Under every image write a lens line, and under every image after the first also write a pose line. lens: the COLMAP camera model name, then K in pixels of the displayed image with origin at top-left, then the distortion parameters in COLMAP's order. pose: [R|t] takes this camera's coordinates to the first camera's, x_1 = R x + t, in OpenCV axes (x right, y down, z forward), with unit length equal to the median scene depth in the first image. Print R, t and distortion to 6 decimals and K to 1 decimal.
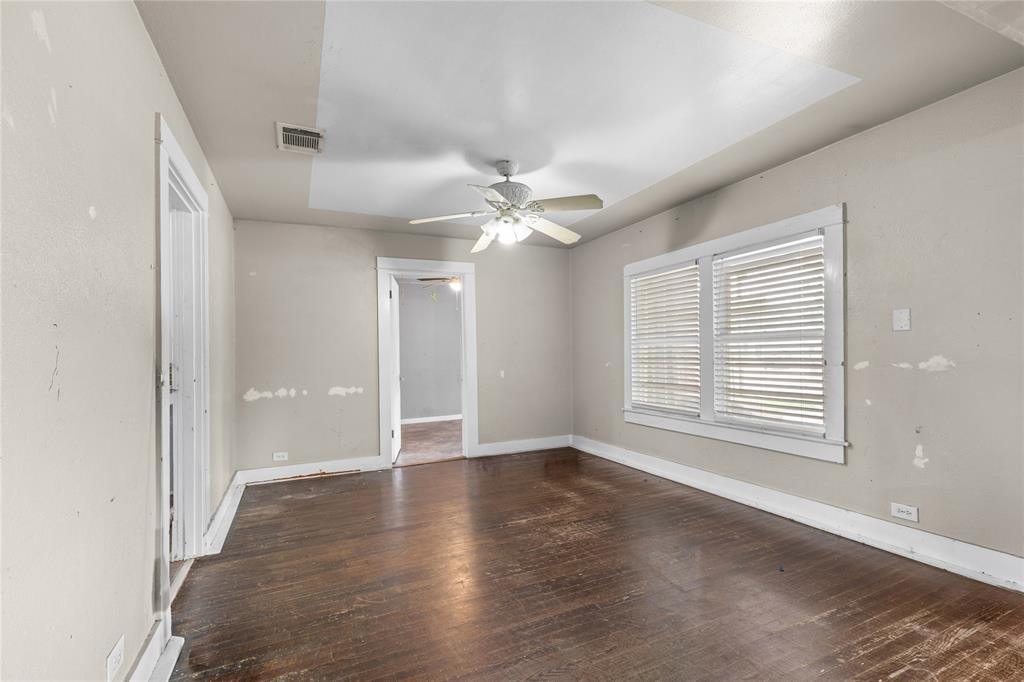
lens RADIAL K [[459.9, 0, 509.4], [0, 459.9, 351.8], [0, 0, 1]] dist [0.016136, 0.000008]
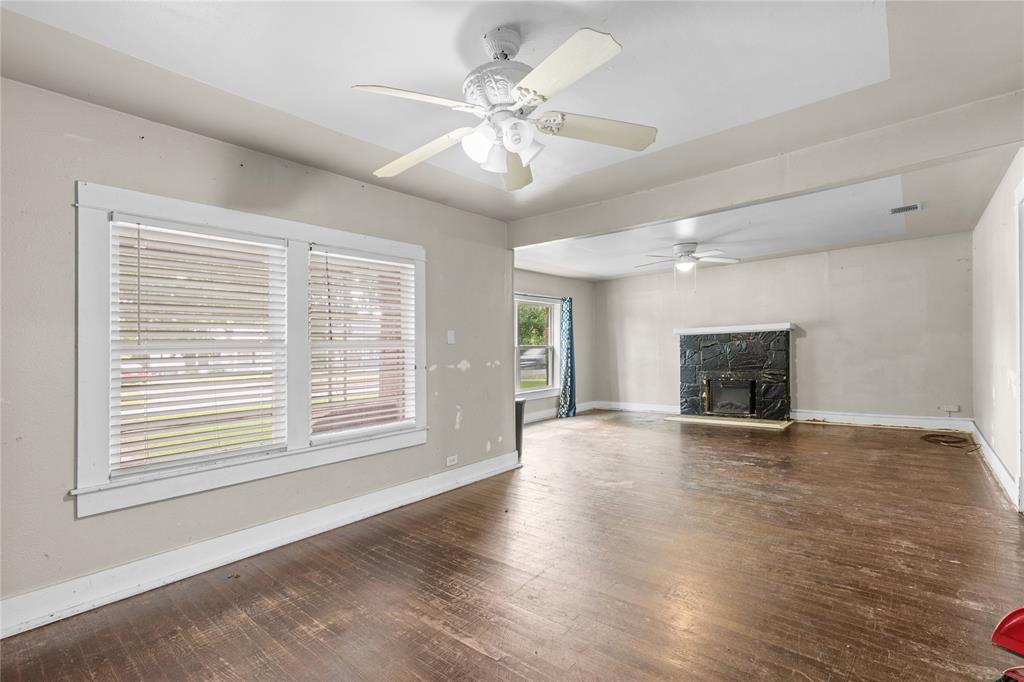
lens RADIAL K [[469.5, 0, 513.6], [0, 469.5, 361.7], [0, 0, 1]] dist [0.012114, -0.000197]
pose [[-0.423981, 0.012288, 0.905588, -0.447756], [0.033975, 0.999420, 0.002345, 0.011364], [-0.905034, 0.031761, -0.424152, 0.990019]]
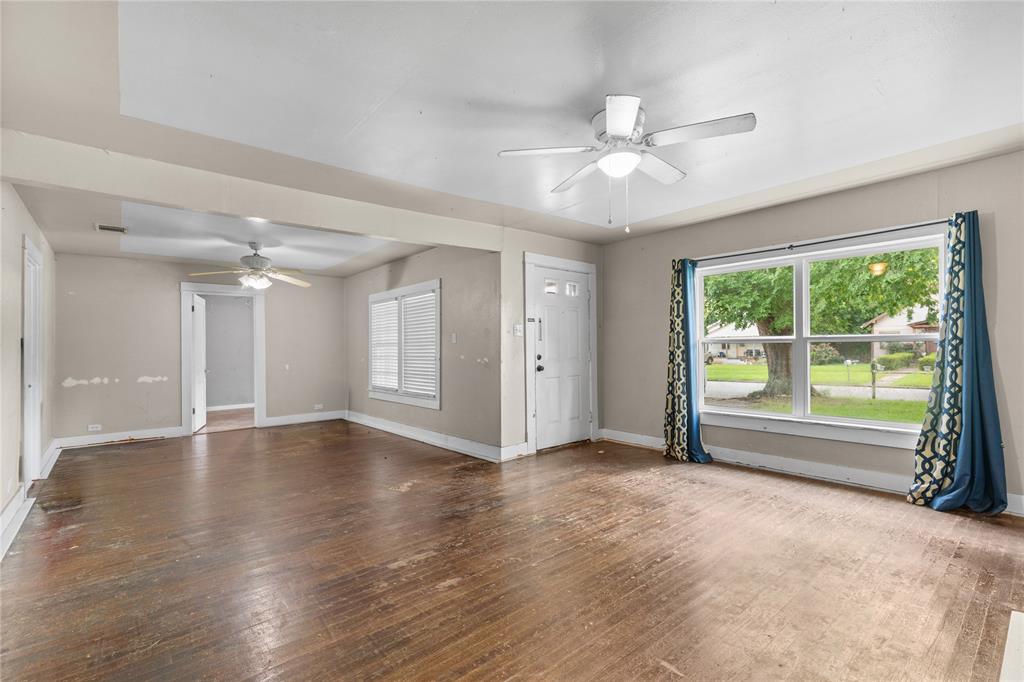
lens RADIAL K [[461.8, 0, 507.2], [0, 461.8, 346.4], [0, 0, 1]] dist [0.012988, -0.000427]
pose [[0.965381, 0.008046, 0.260719, 0.362016], [-0.007109, 0.999964, -0.004536, -0.016983], [-0.260746, 0.002525, 0.965404, -0.733747]]
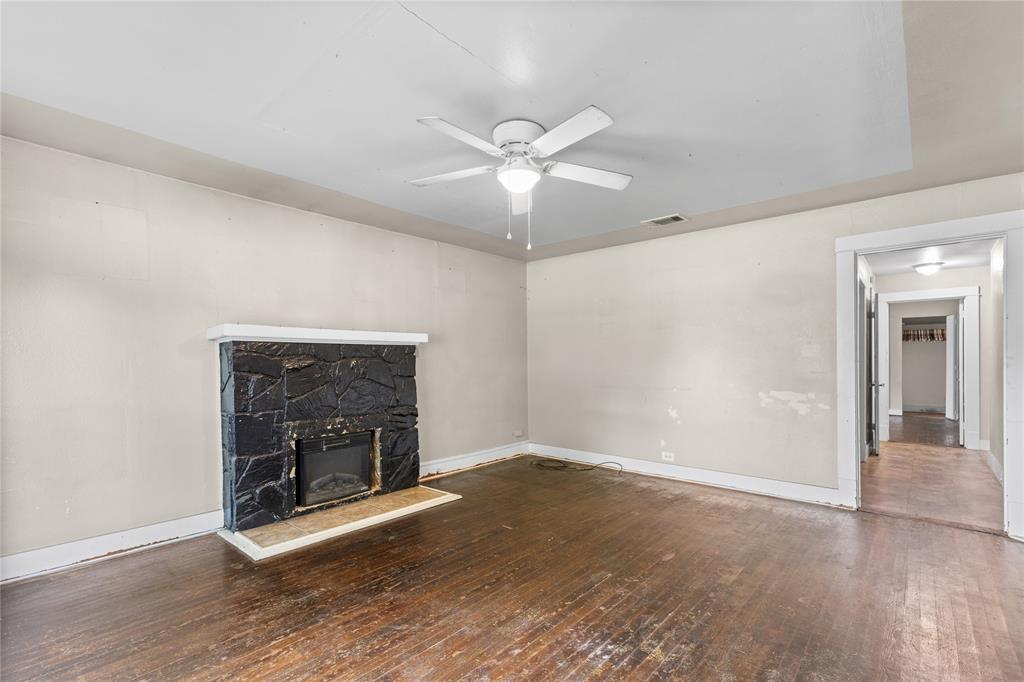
lens RADIAL K [[469.5, 0, 513.6], [0, 469.5, 361.7], [0, 0, 1]] dist [0.012114, -0.000197]
pose [[-0.912016, 0.028026, -0.409196, 0.967567], [0.027698, 0.999594, 0.006730, -0.028376], [0.409219, -0.005196, -0.912422, 0.454981]]
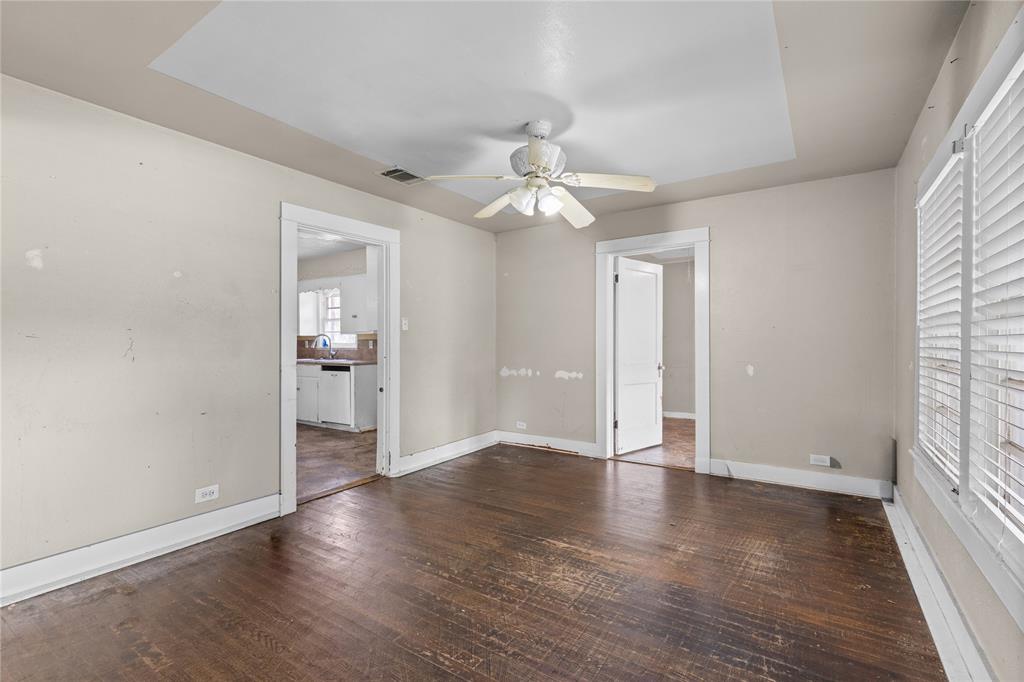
lens RADIAL K [[461.3, 0, 512.0], [0, 461.3, 341.0], [0, 0, 1]] dist [0.009905, -0.000053]
pose [[0.521688, 0.017422, -0.852959, 0.572834], [-0.004311, 0.999833, 0.017786, -0.013852], [0.853126, -0.005602, 0.521675, 0.404510]]
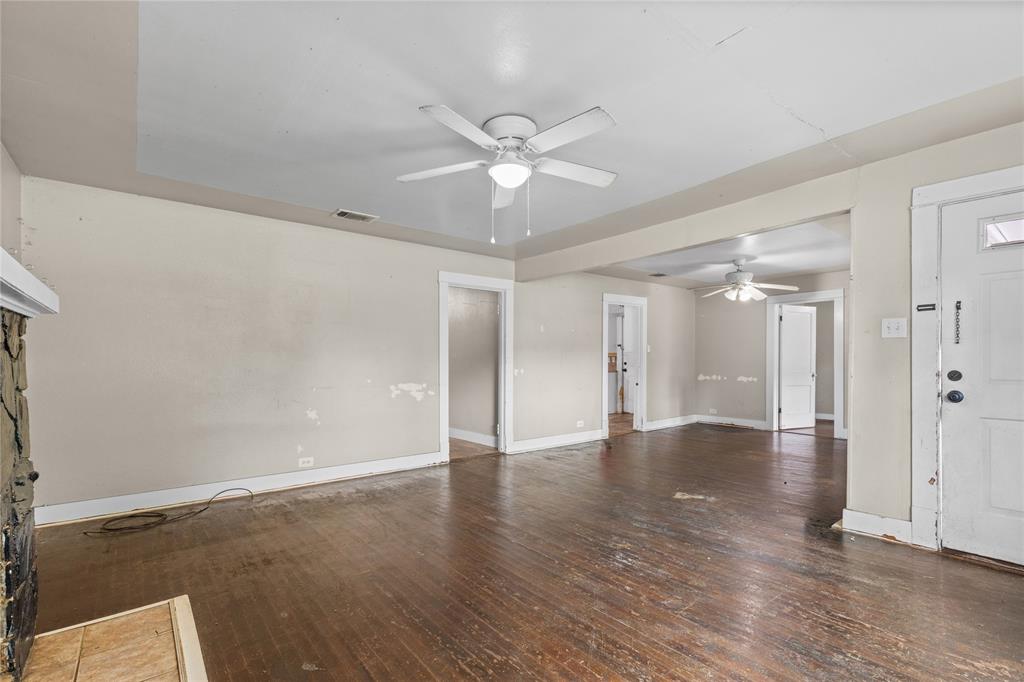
lens RADIAL K [[469.5, 0, 513.6], [0, 469.5, 361.7], [0, 0, 1]] dist [0.012114, -0.000197]
pose [[0.243695, 0.026424, -0.969492, 1.329716], [0.002097, 0.999612, 0.027772, -0.035126], [0.969850, -0.008801, 0.243545, -0.300491]]
